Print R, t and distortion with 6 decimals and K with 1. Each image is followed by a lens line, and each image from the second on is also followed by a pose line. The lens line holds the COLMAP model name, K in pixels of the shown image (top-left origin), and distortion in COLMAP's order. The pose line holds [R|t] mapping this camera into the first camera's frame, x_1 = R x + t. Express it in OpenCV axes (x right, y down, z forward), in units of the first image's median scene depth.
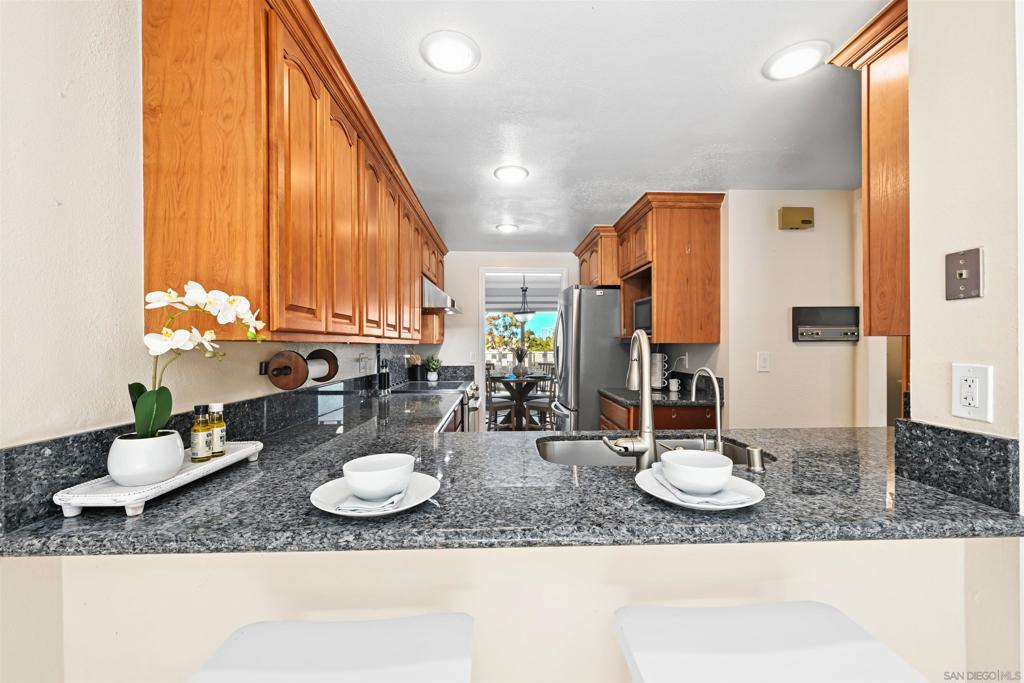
lens RADIAL K [[406.1, 0, 518.5], [0, 406.1, 343.9], [0, 0, 1]] dist [-0.001758, -0.000109]
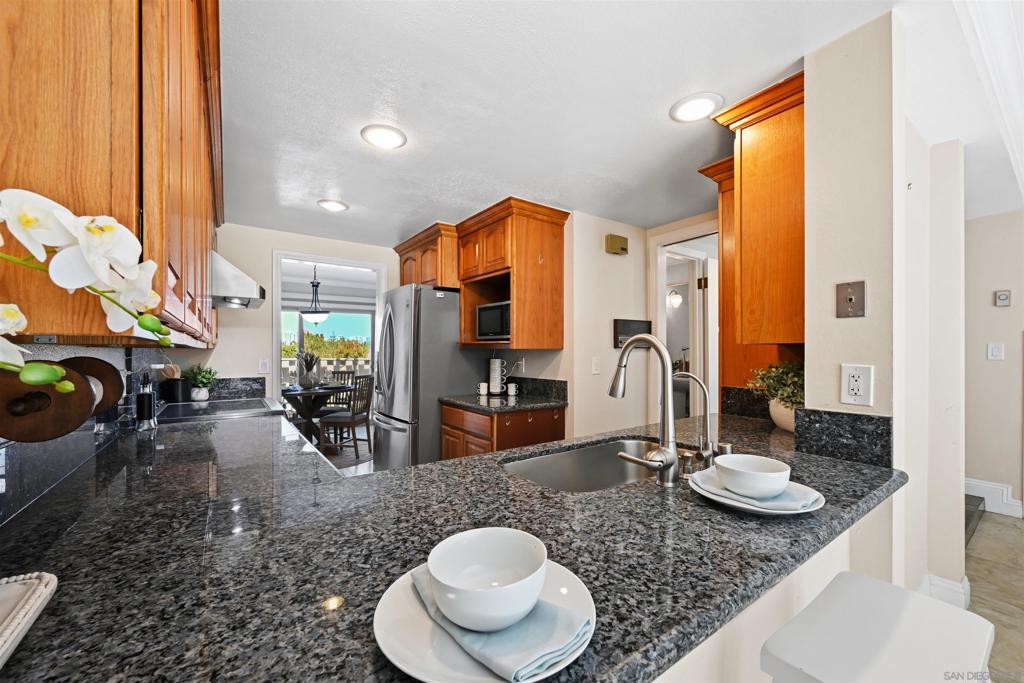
lens RADIAL K [[401.2, 0, 514.7], [0, 401.2, 349.9], [0, 0, 1]] dist [-0.001122, 0.000032]
pose [[0.837030, 0.003586, 0.547145, -0.205083], [-0.003637, 0.999993, -0.000991, 0.001767], [-0.547145, -0.001160, 0.837037, 0.168073]]
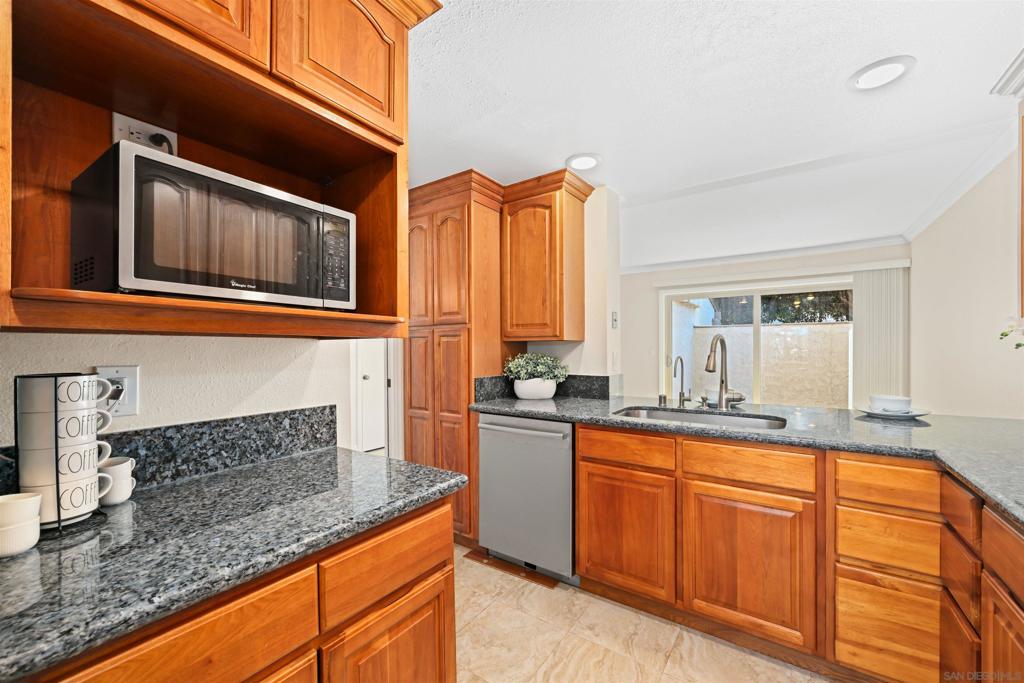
lens RADIAL K [[401.2, 0, 514.7], [0, 401.2, 349.9], [0, 0, 1]] dist [-0.001122, 0.000032]
pose [[-0.795342, 0.004702, 0.606143, -0.019811], [0.005161, 0.999986, -0.000985, 0.011688], [-0.606139, 0.002344, -0.795355, 1.266380]]
